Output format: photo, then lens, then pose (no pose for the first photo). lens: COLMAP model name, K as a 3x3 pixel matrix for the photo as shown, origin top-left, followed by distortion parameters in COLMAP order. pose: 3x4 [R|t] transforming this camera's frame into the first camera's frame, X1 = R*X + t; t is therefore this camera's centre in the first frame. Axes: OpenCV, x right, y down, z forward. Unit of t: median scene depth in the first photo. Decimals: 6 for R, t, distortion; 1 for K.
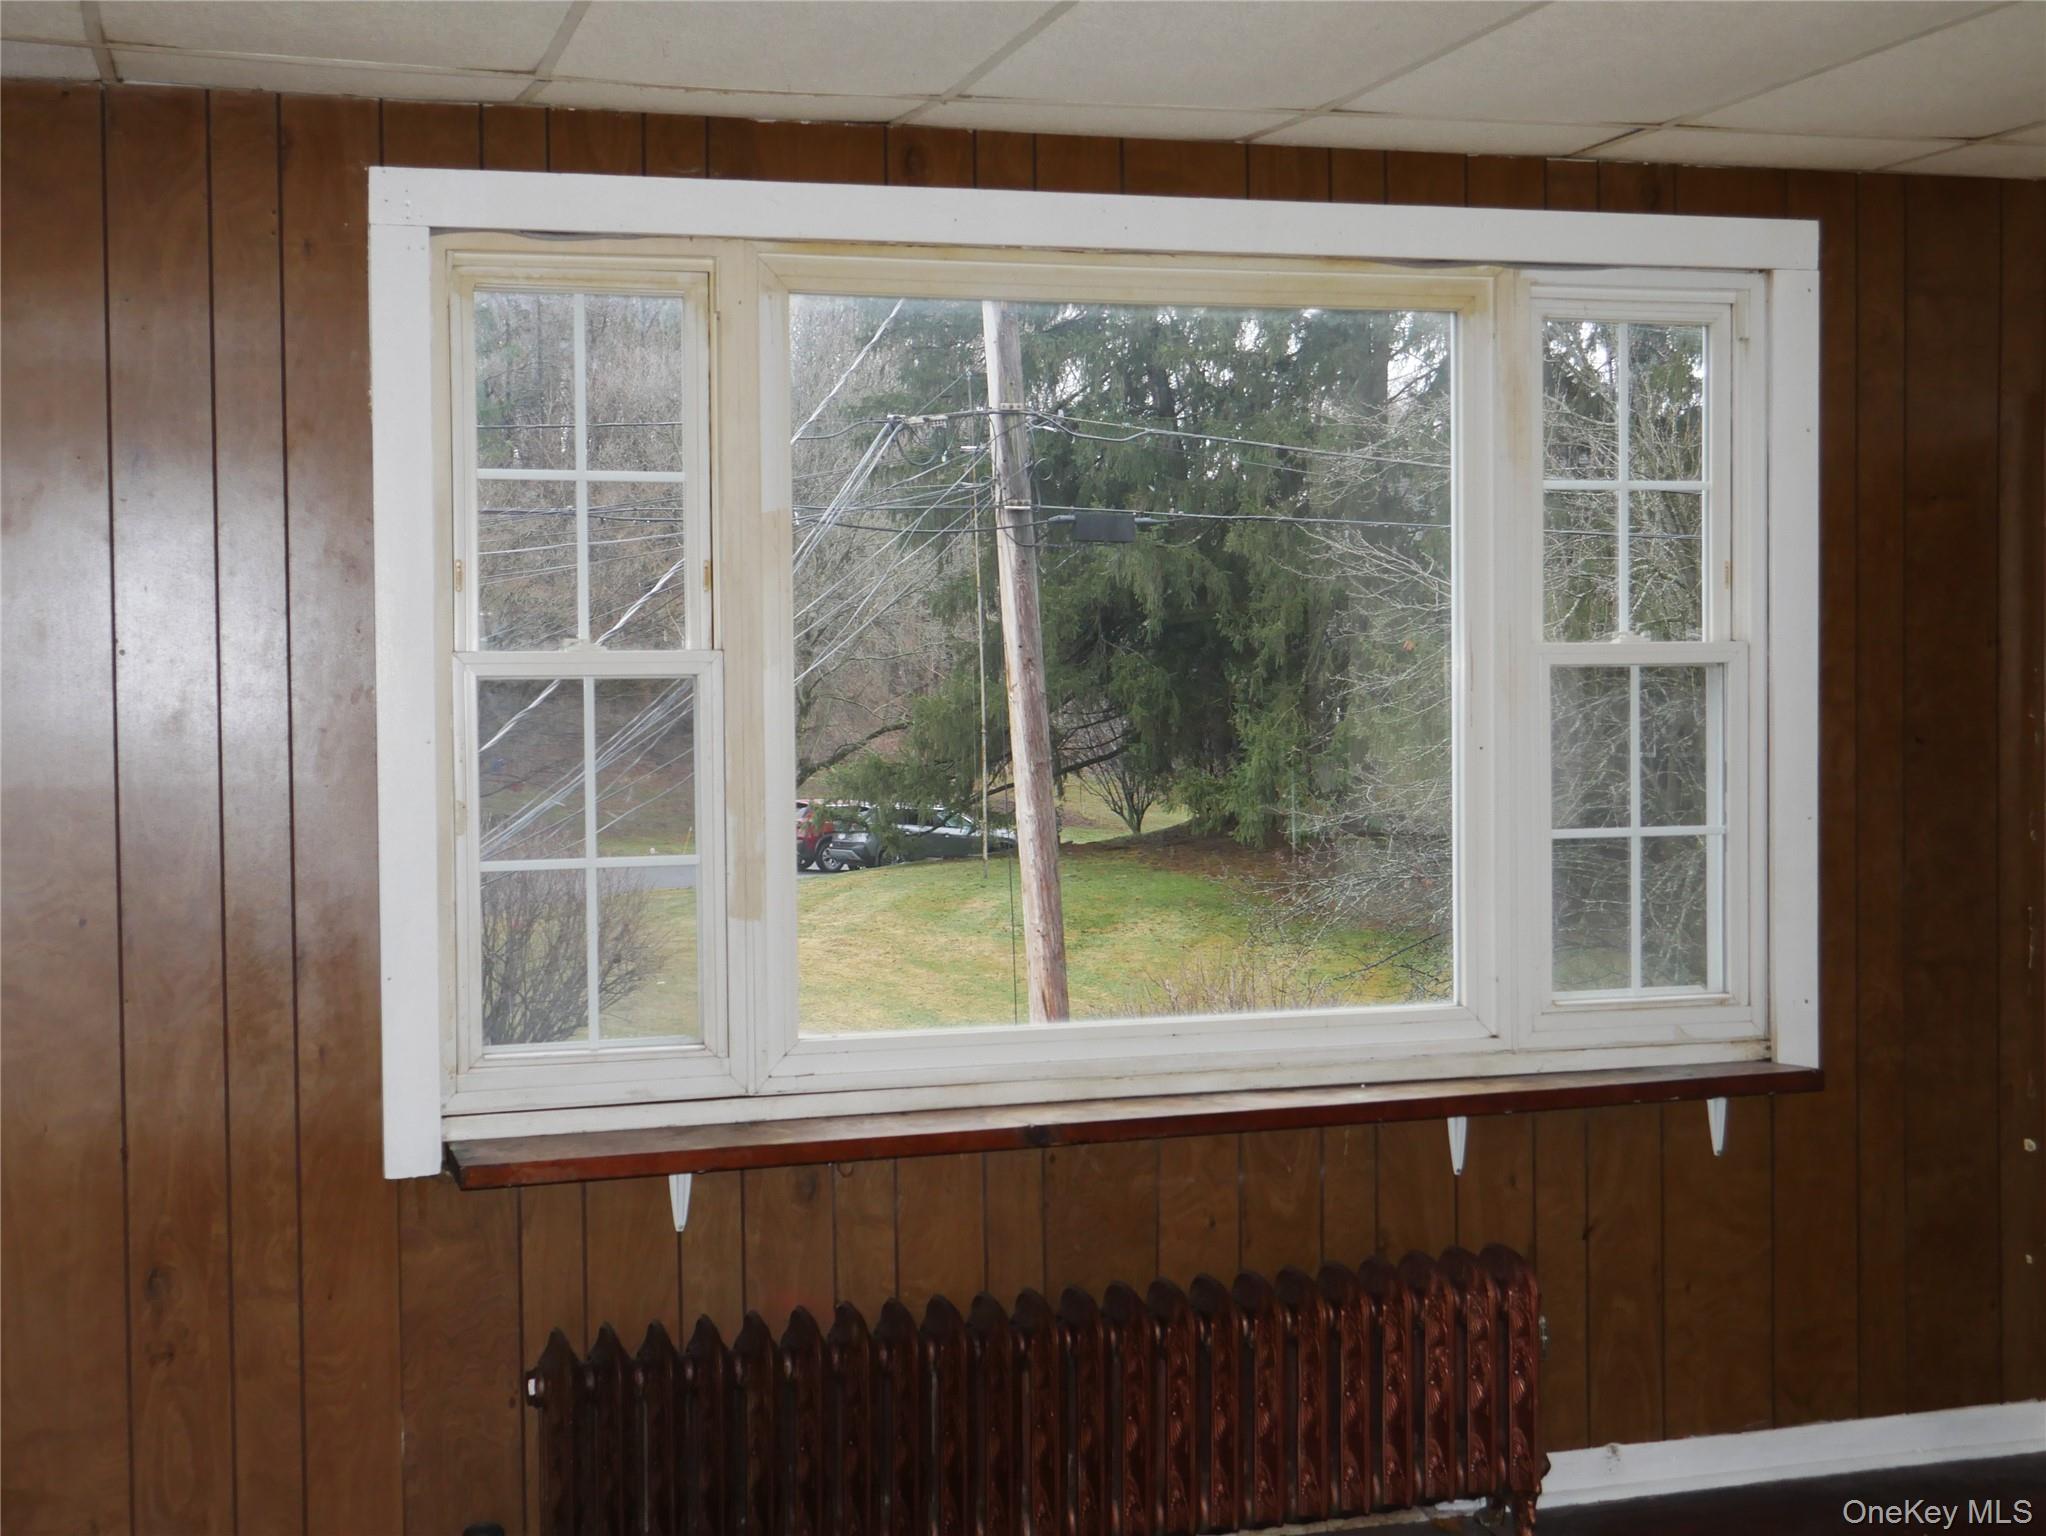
lens RADIAL K [[2745.0, 0, 1023.0], [0, 2745.0, 768.0], [0, 0, 1]] dist [0.022200, -0.032635]
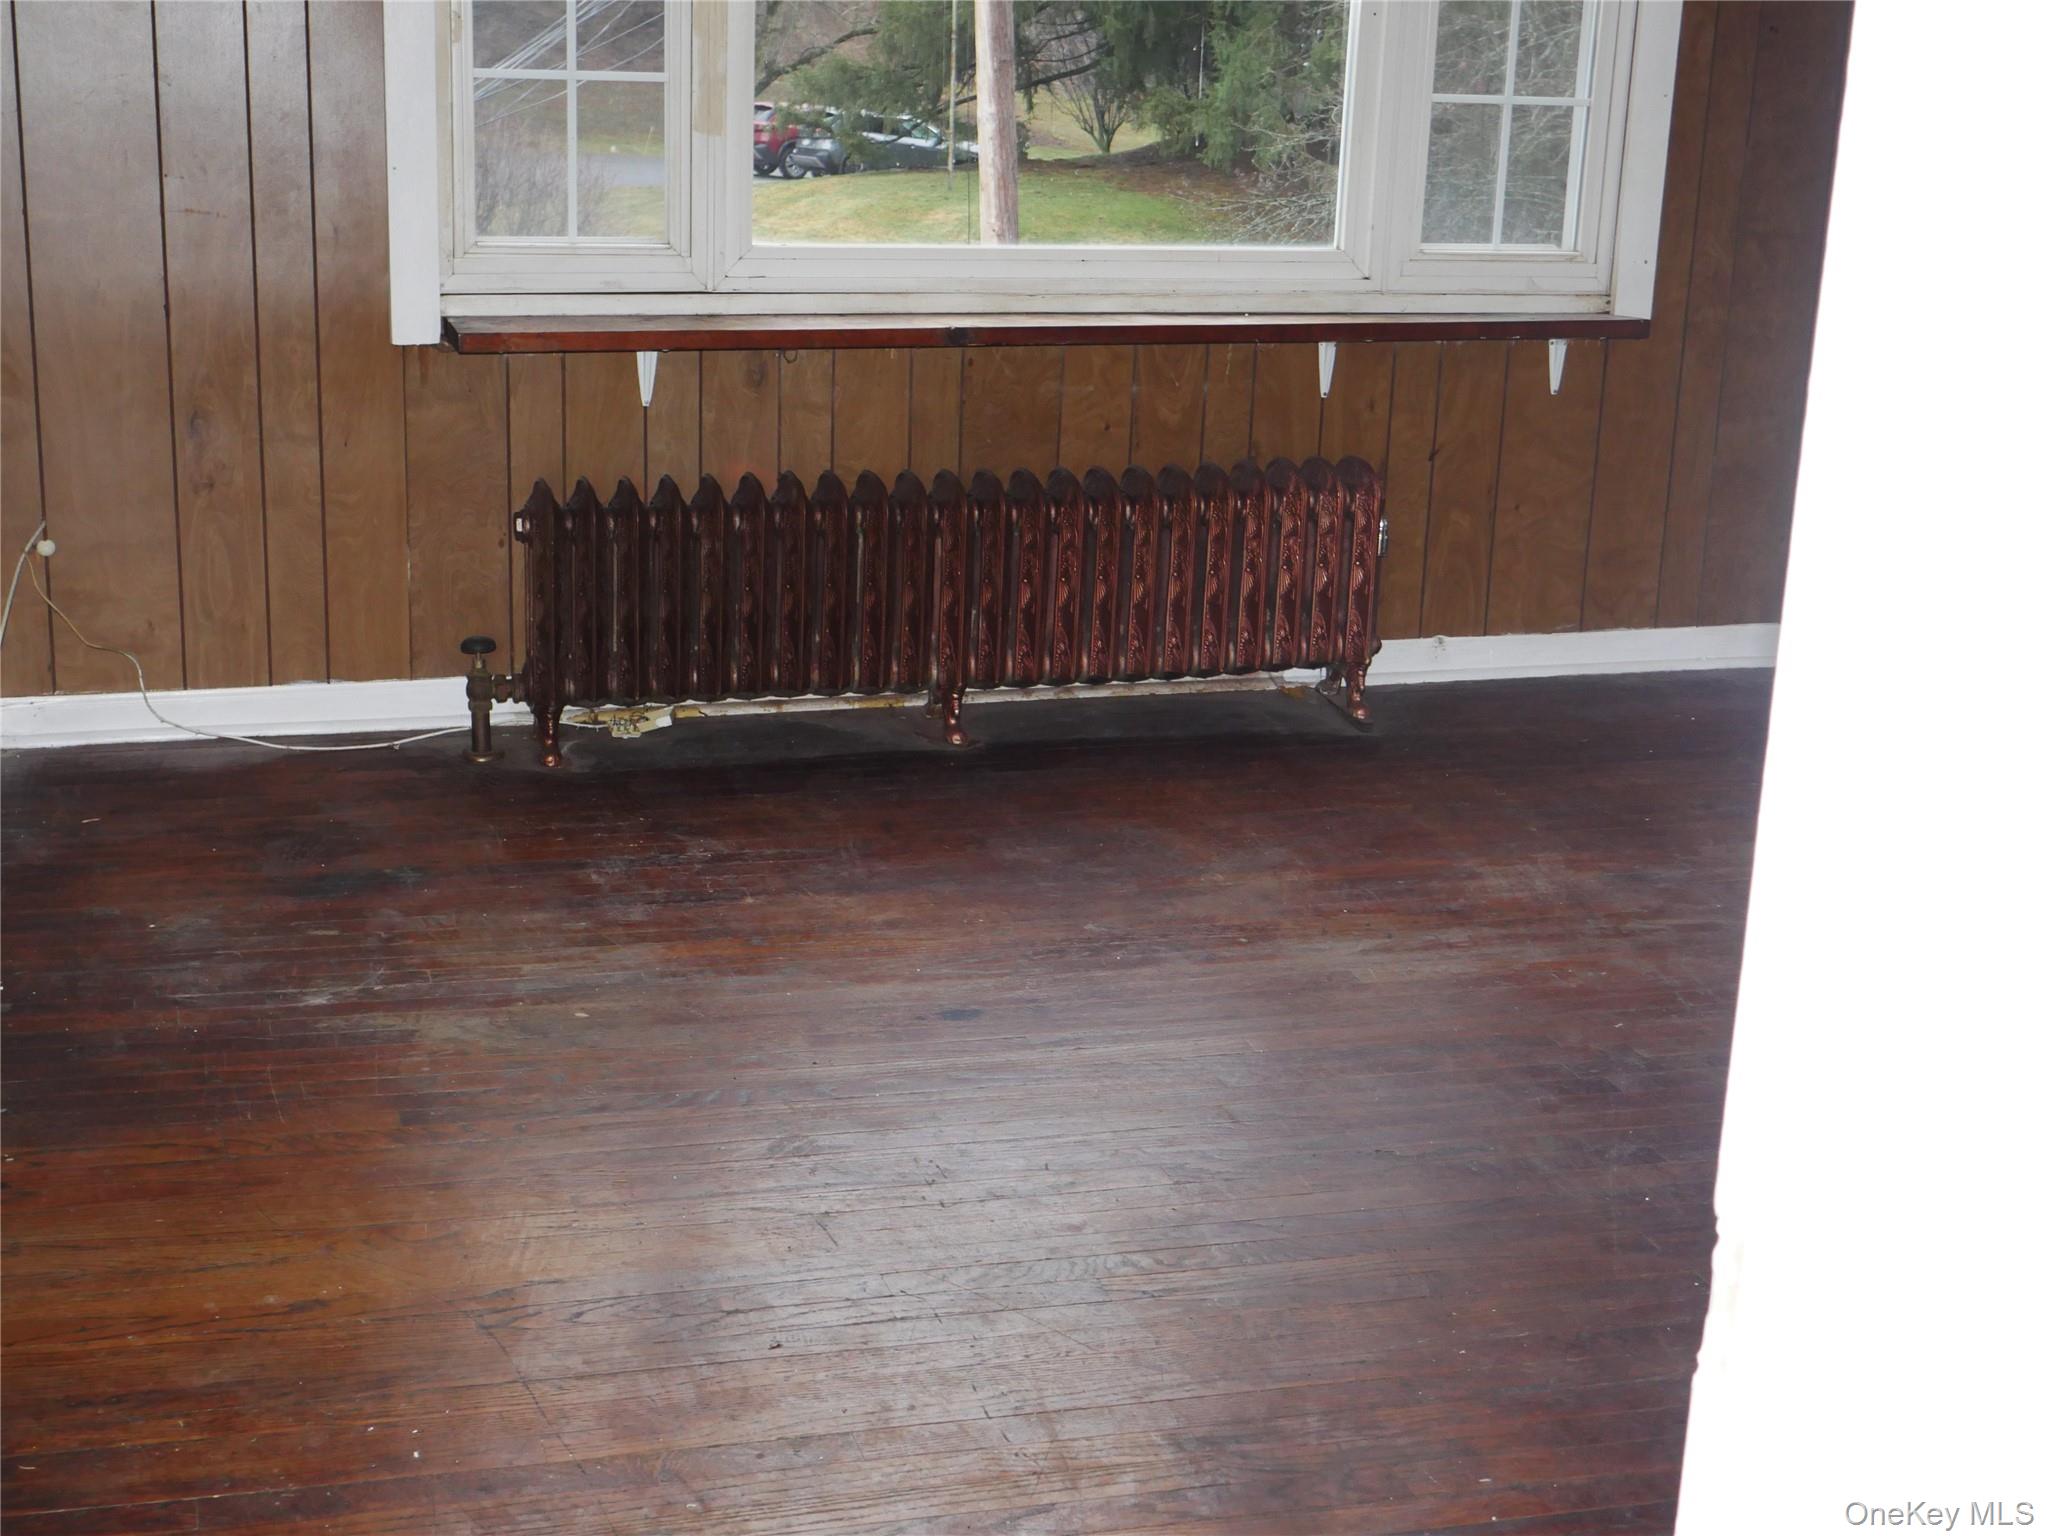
lens RADIAL K [[2750.1, 0, 1010.1], [0, 2750.1, 771.3], [0, 0, 1]] dist [0.024846, -0.080552]
pose [[0.998853, 0.045068, 0.016195, 0.016406], [-0.047645, 0.969352, 0.241013, 0.029963], [-0.004836, -0.241508, 0.970387, -0.161707]]
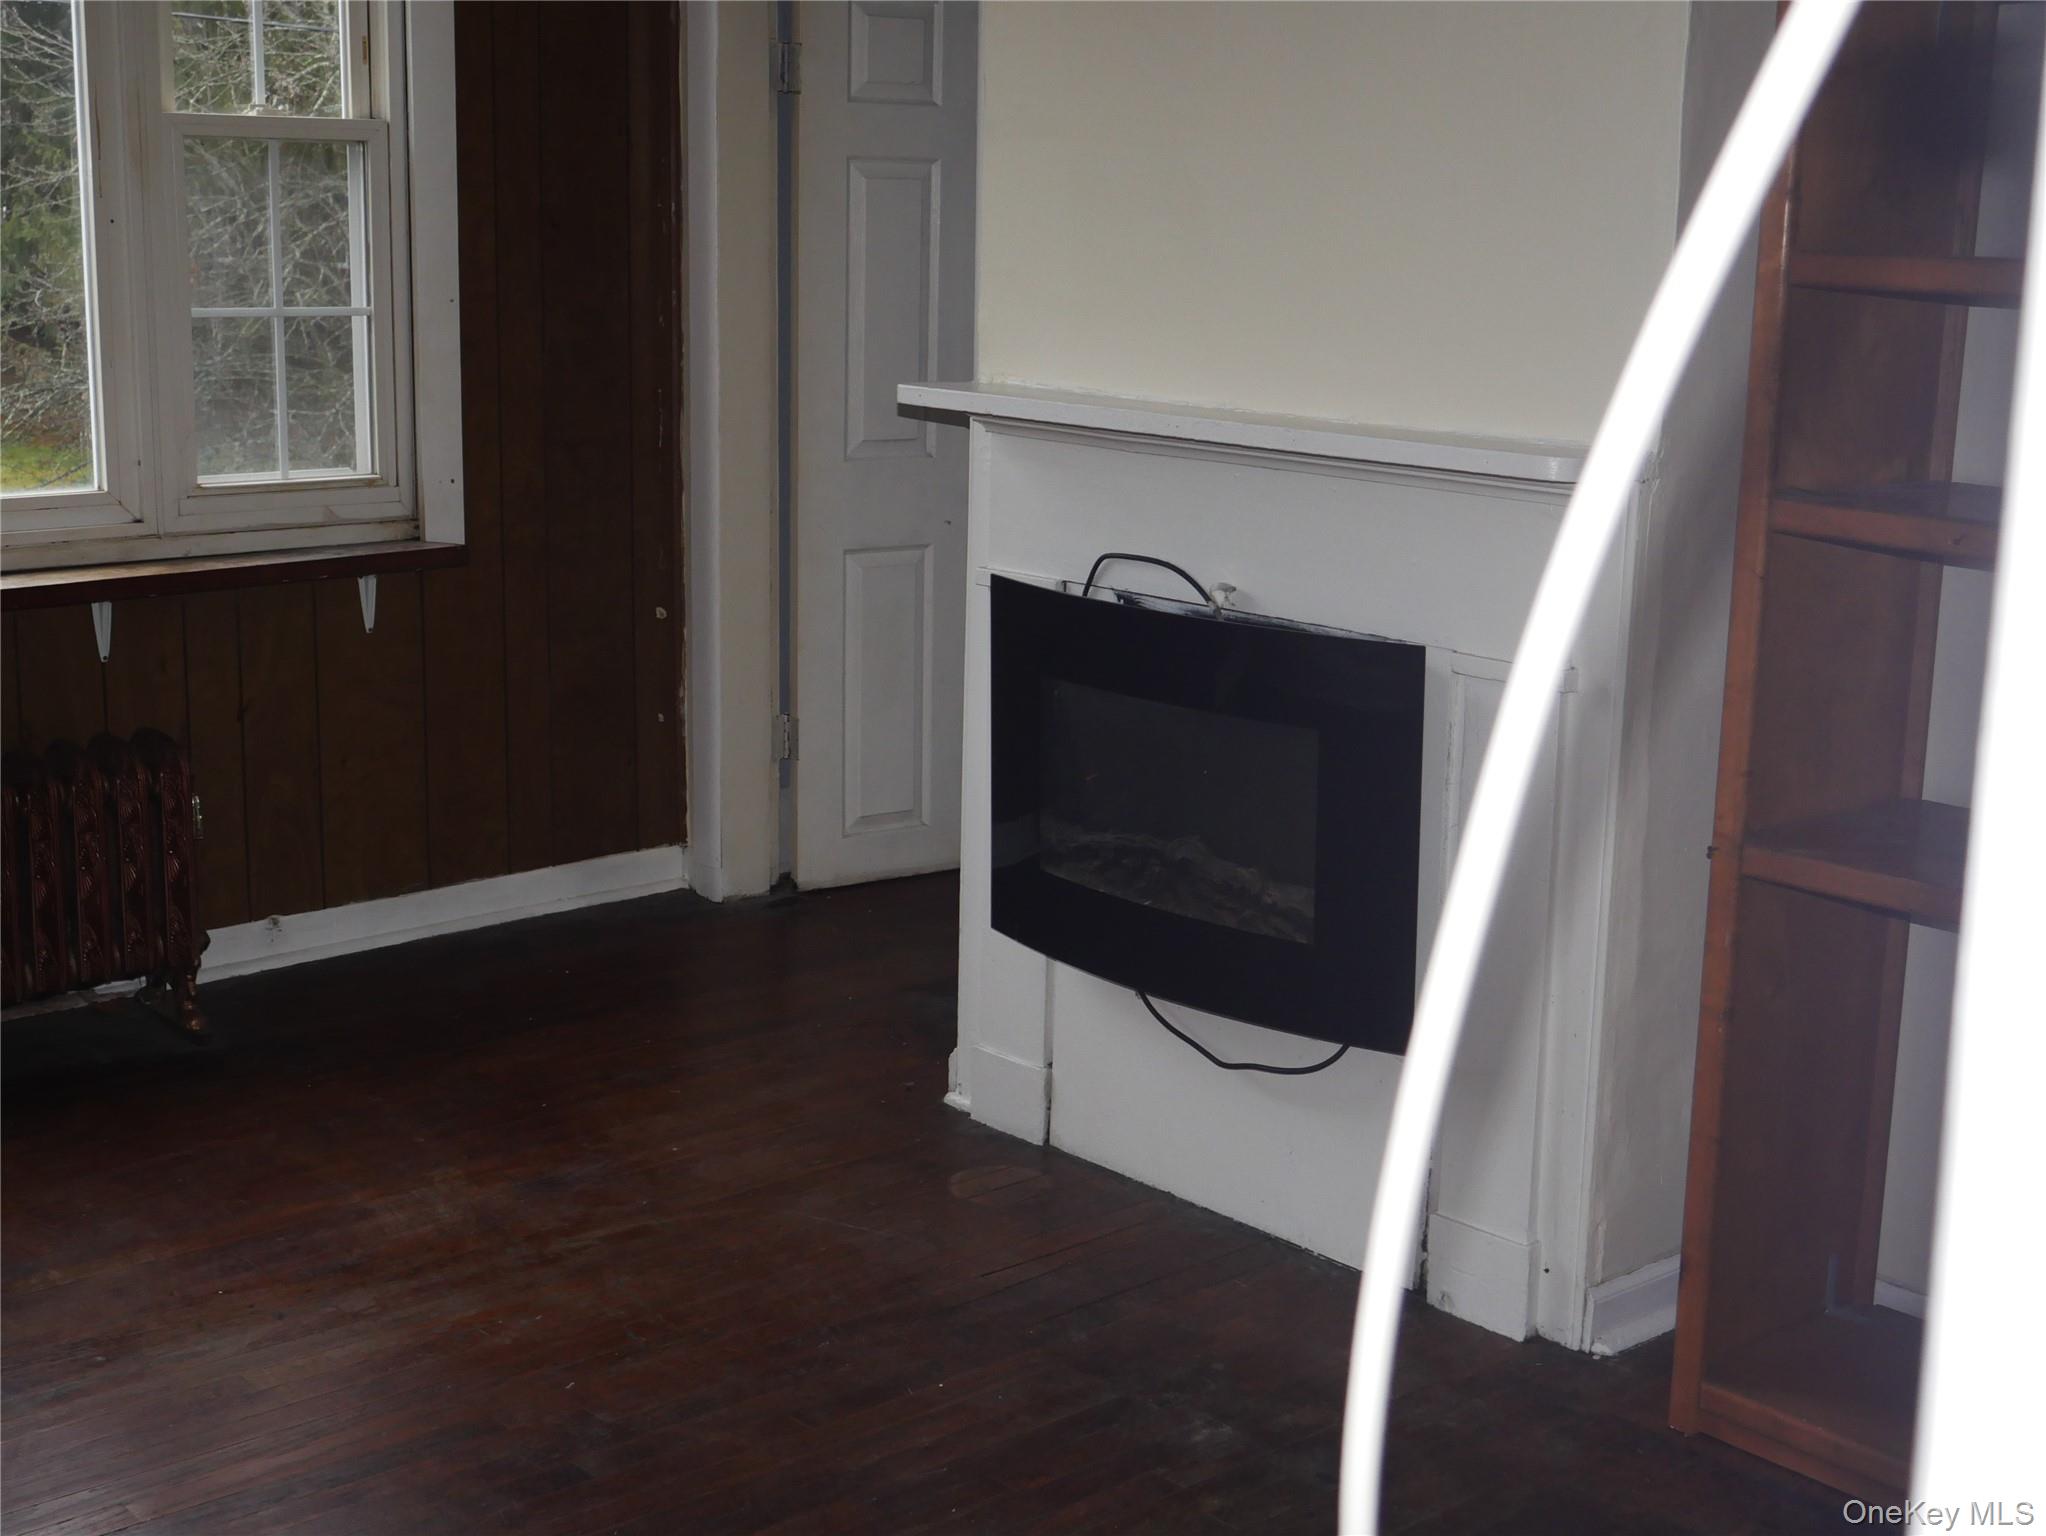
lens RADIAL K [[2750.1, 0, 1010.1], [0, 2750.1, 771.3], [0, 0, 1]] dist [0.024846, -0.080552]
pose [[0.897343, -0.061244, 0.437064, 0.016425], [-0.016061, 0.985137, 0.171019, 0.013331], [-0.441042, -0.160482, 0.883022, -0.021595]]
